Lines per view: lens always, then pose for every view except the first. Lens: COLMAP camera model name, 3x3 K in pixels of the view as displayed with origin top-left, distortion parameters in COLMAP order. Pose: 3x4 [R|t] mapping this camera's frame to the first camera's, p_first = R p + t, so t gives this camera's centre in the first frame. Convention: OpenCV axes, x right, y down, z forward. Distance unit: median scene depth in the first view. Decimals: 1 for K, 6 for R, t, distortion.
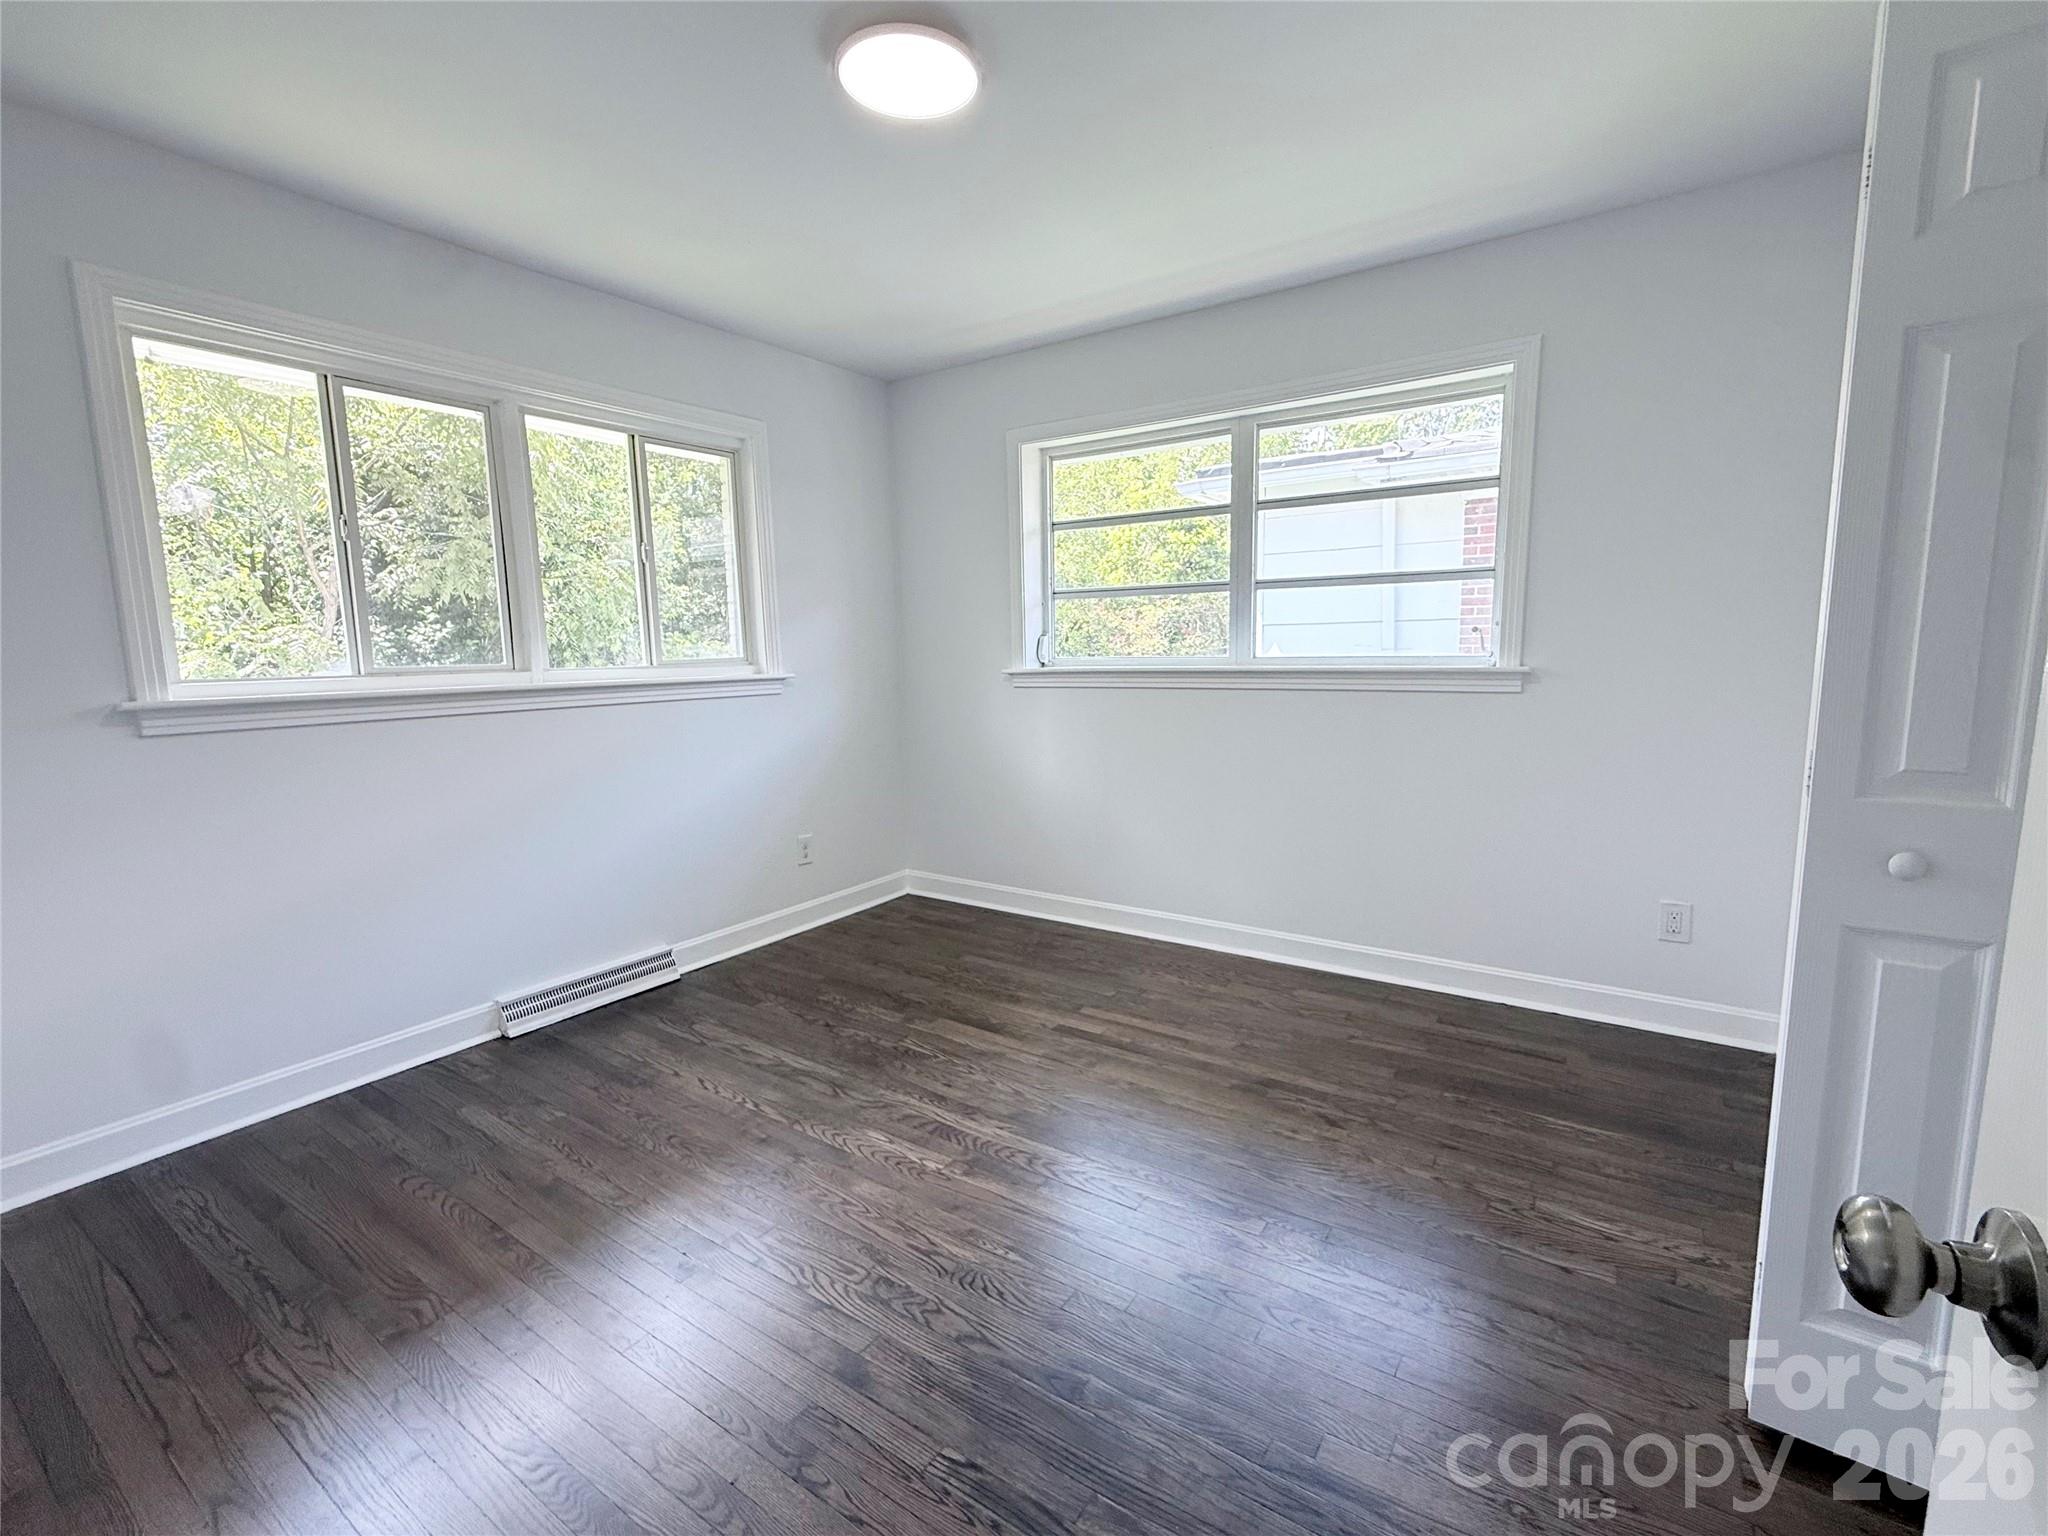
lens RADIAL K [[911.0, 0, 1023.0], [0, 911.0, 763.1], [0, 0, 1]] dist [0.003919, 0.000123]
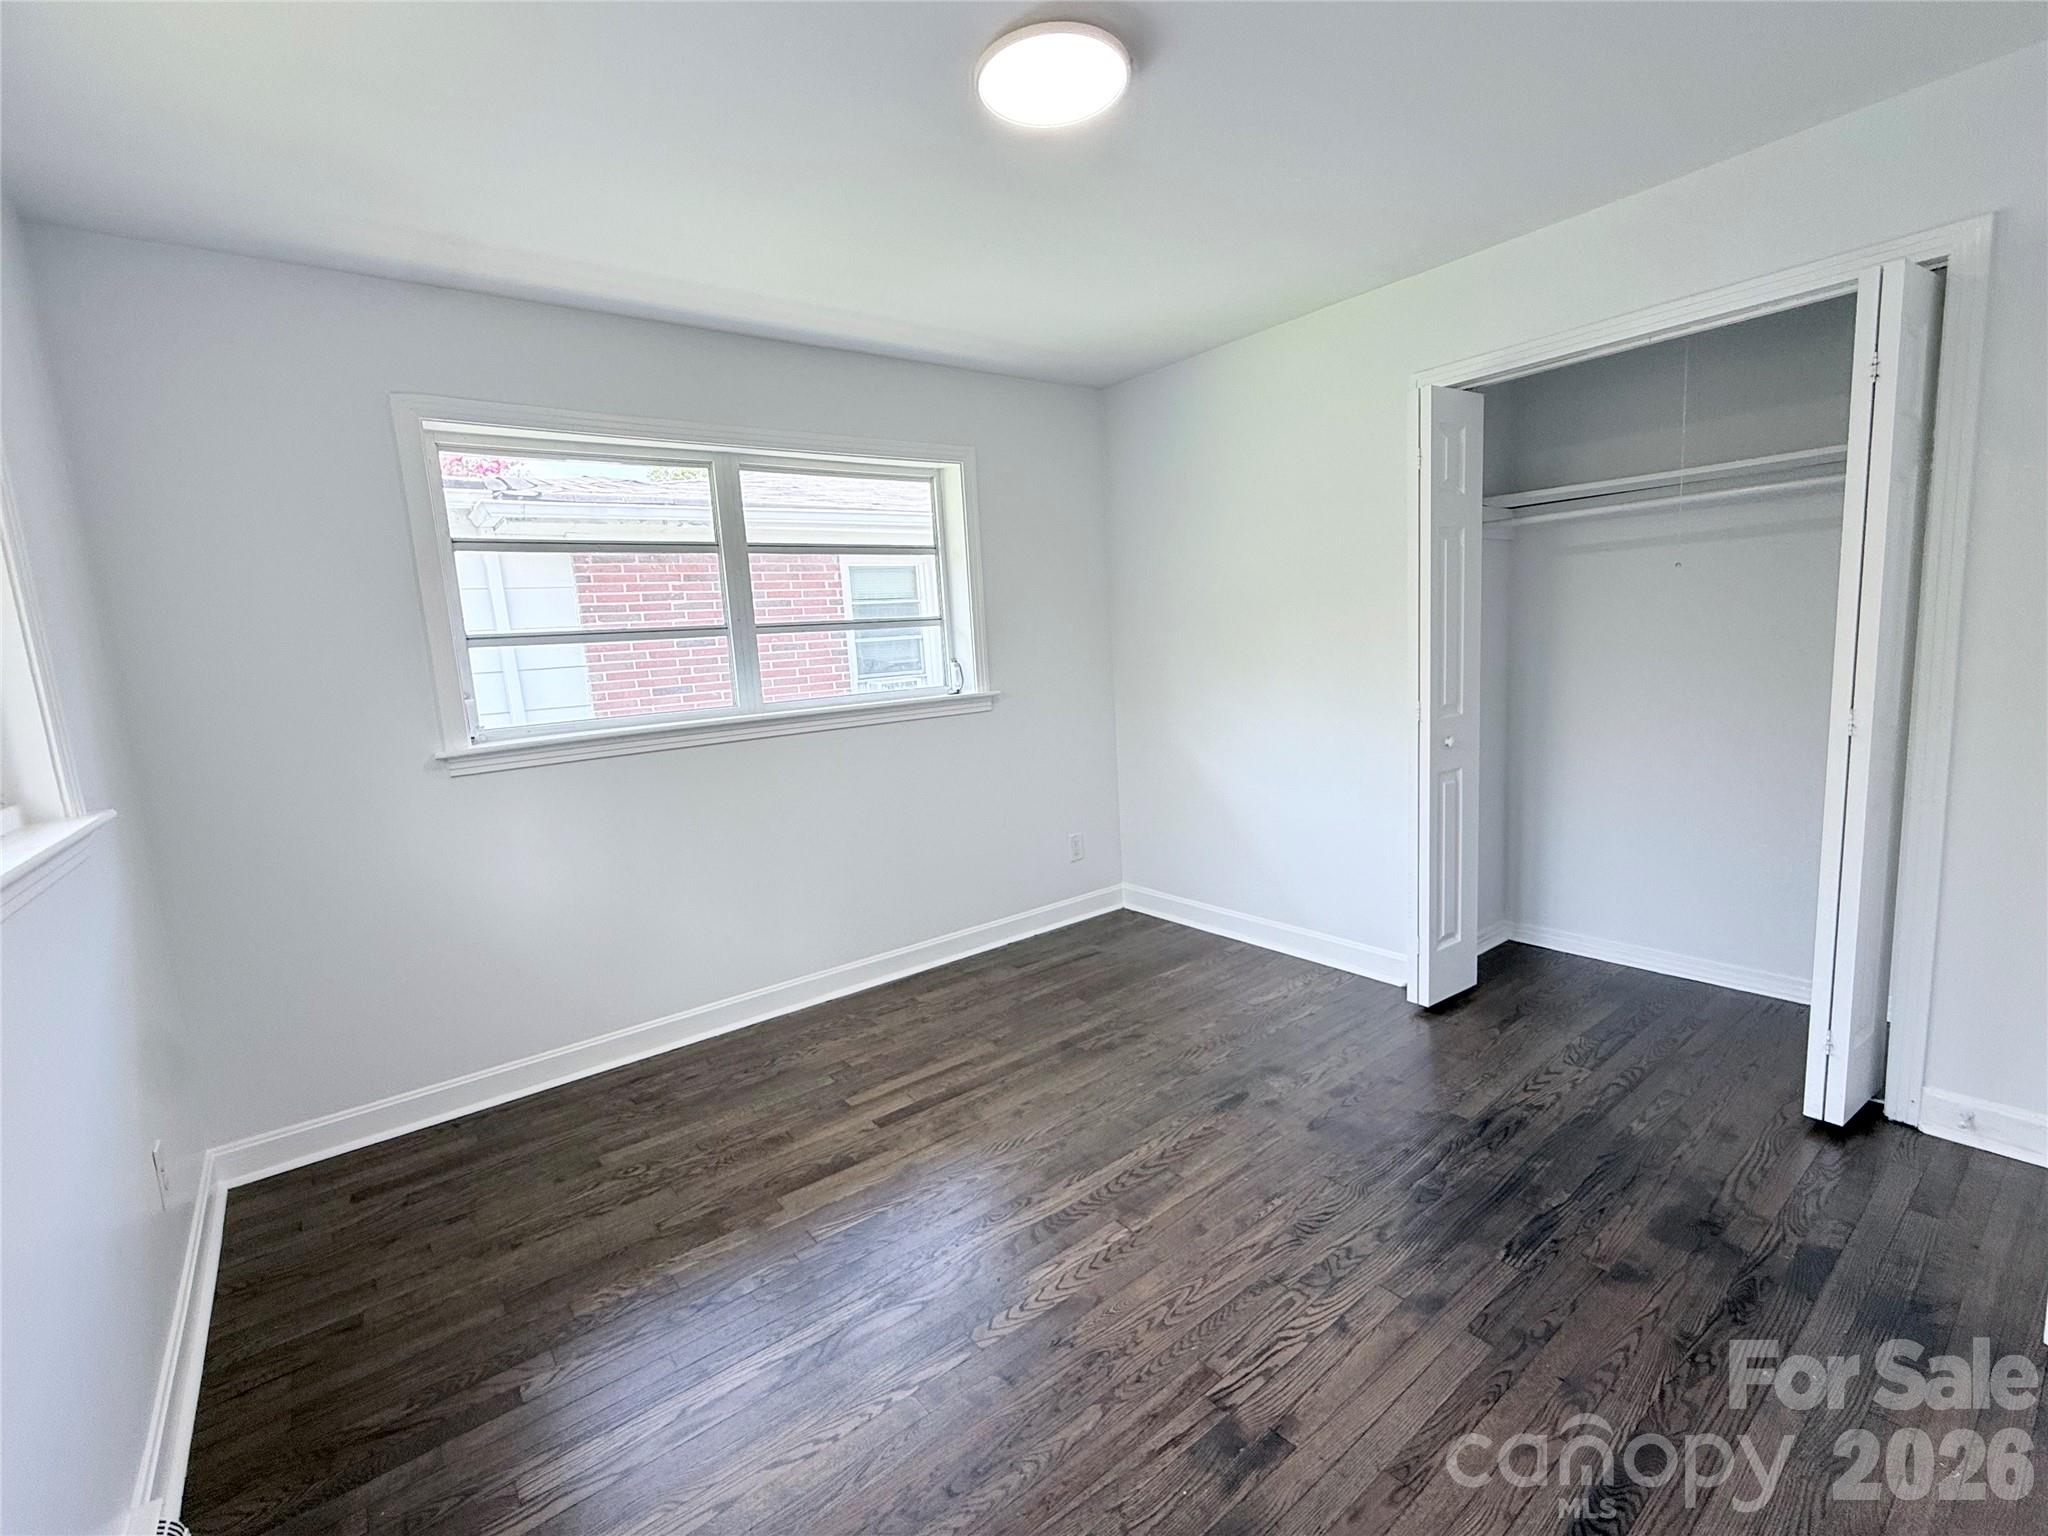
lens RADIAL K [[911.0, 0, 1024.7], [0, 911.0, 761.4], [0, 0, 1]] dist [0.003919, 0.000123]
pose [[0.305466, -0.128132, 0.943543, -0.776473], [0.181441, 0.980582, 0.074421, -0.103247], [-0.934757, 0.148465, 0.322782, 0.581728]]
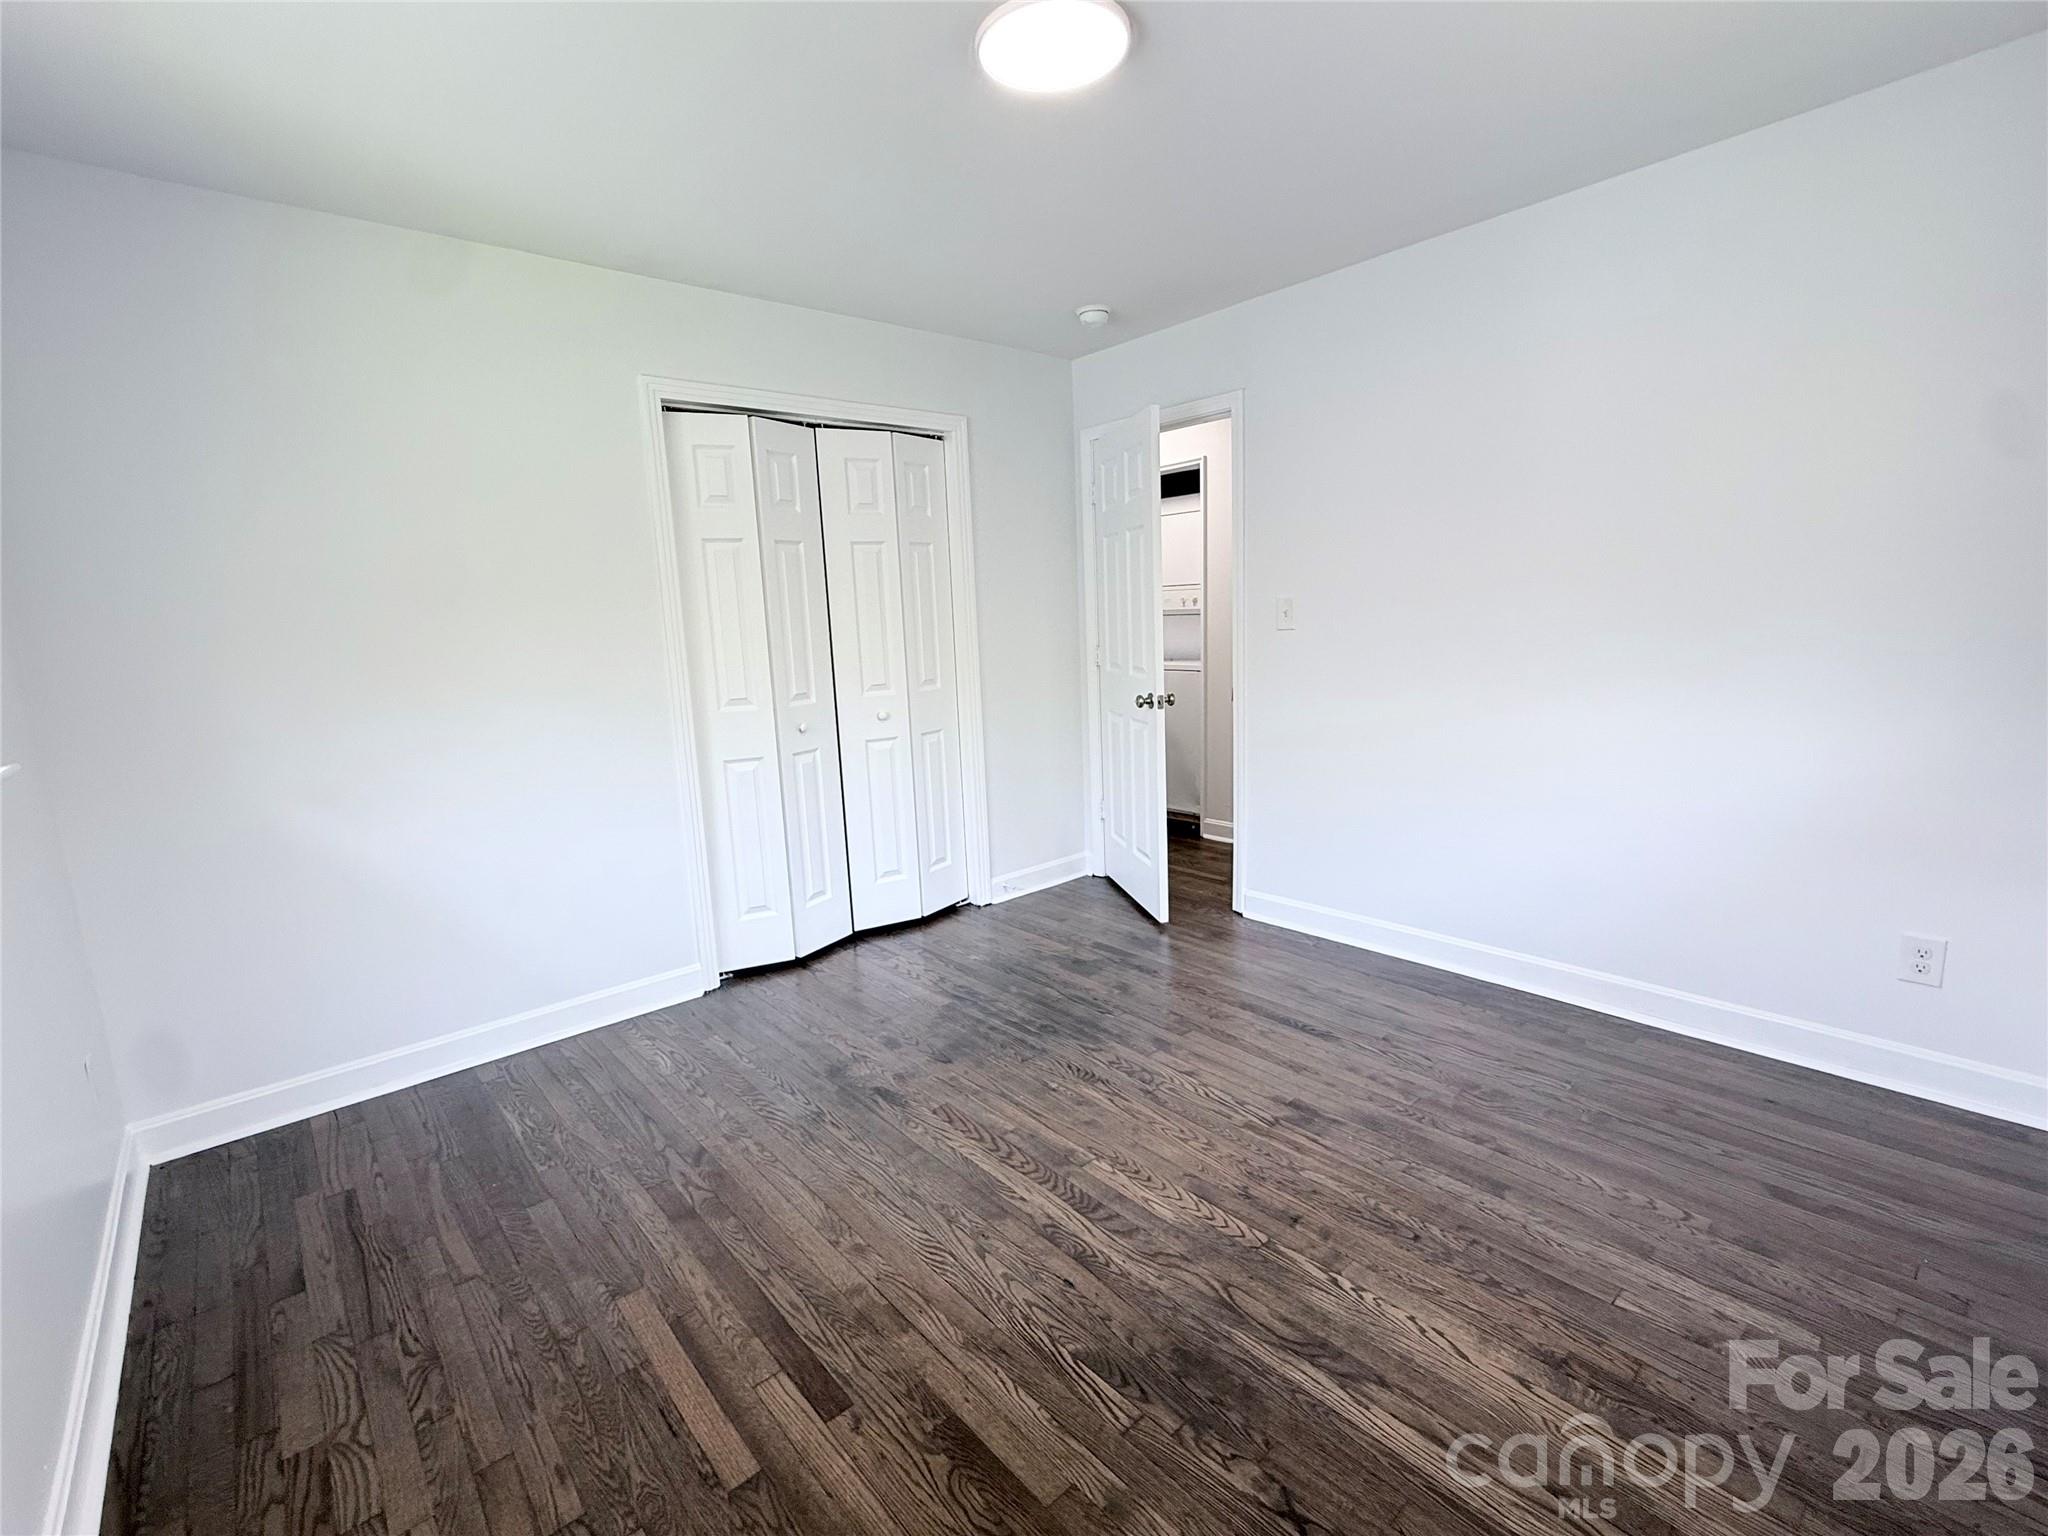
lens RADIAL K [[911.0, 0, 1018.4], [0, 911.0, 770.7], [0, 0, 1]] dist [0.003919, 0.000123]
pose [[-0.965289, 0.015416, 0.260730, -0.226126], [0.094711, 0.950973, 0.294416, -0.226023], [-0.243409, 0.308890, -0.919423, 1.475046]]
